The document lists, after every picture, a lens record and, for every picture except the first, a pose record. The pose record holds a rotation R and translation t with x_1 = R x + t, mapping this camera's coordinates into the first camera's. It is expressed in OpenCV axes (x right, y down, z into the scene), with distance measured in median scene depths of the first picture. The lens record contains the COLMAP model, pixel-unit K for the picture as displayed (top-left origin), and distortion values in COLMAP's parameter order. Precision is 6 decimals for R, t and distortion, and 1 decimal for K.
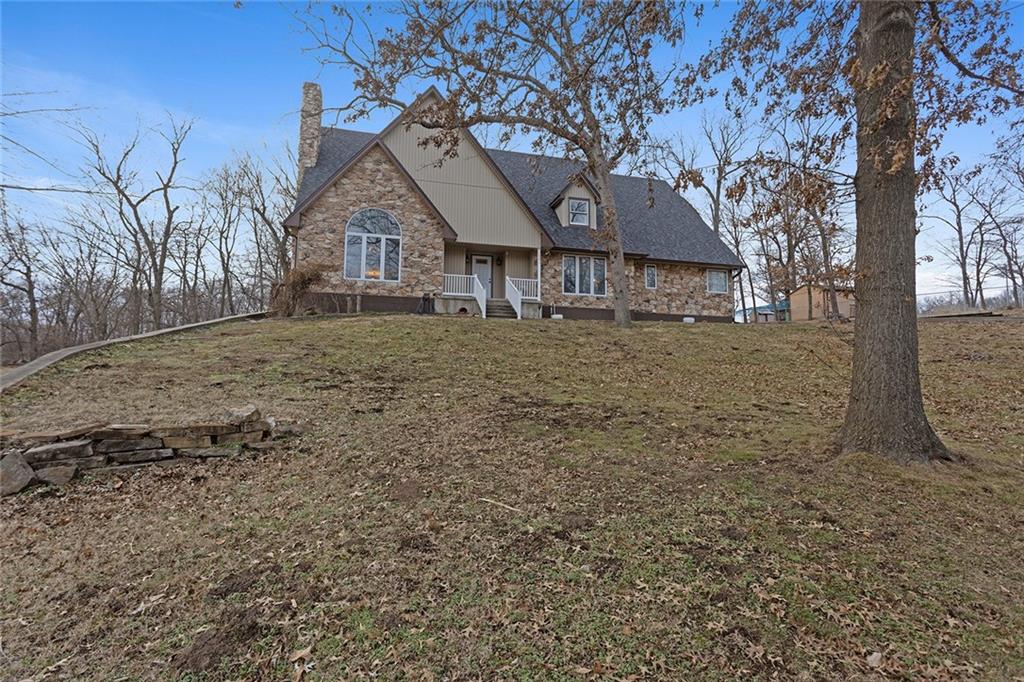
lens RADIAL K [[495.9, 0, 512.0], [0, 495.9, 341.0], [0, 0, 1]] dist [0.000099, 0.000123]
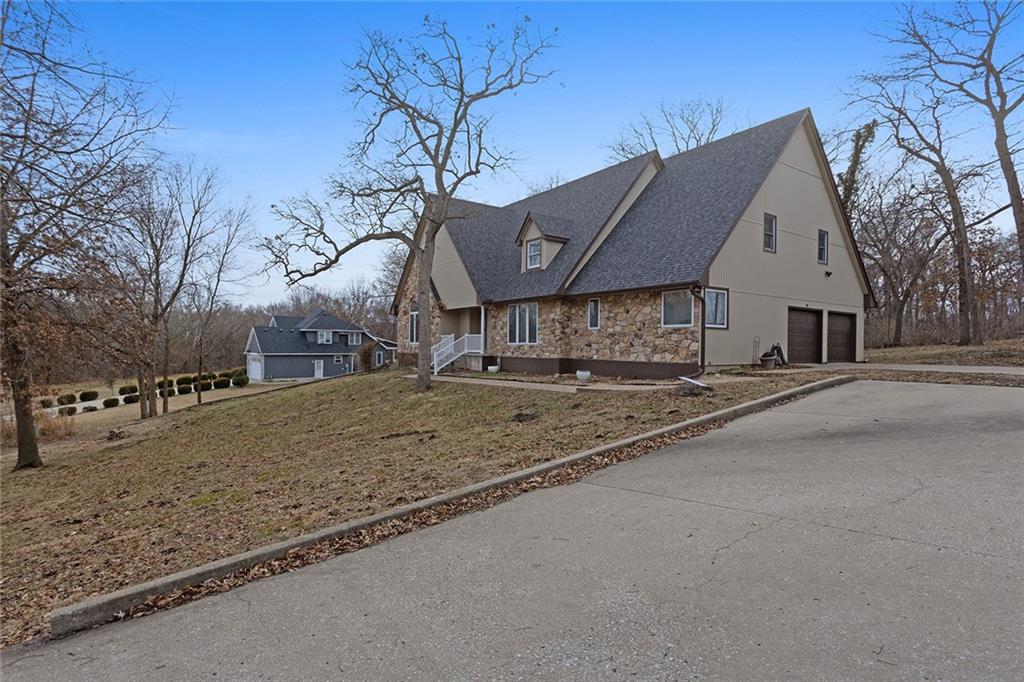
lens RADIAL K [[495.9, 0, 512.0], [0, 495.9, 341.0], [0, 0, 1]] dist [0.000099, 0.000123]
pose [[0.379090, -0.028899, -0.924908, 0.999383], [0.034356, 0.999263, -0.017141, -0.079611], [0.924722, -0.025278, 0.379803, 0.589574]]
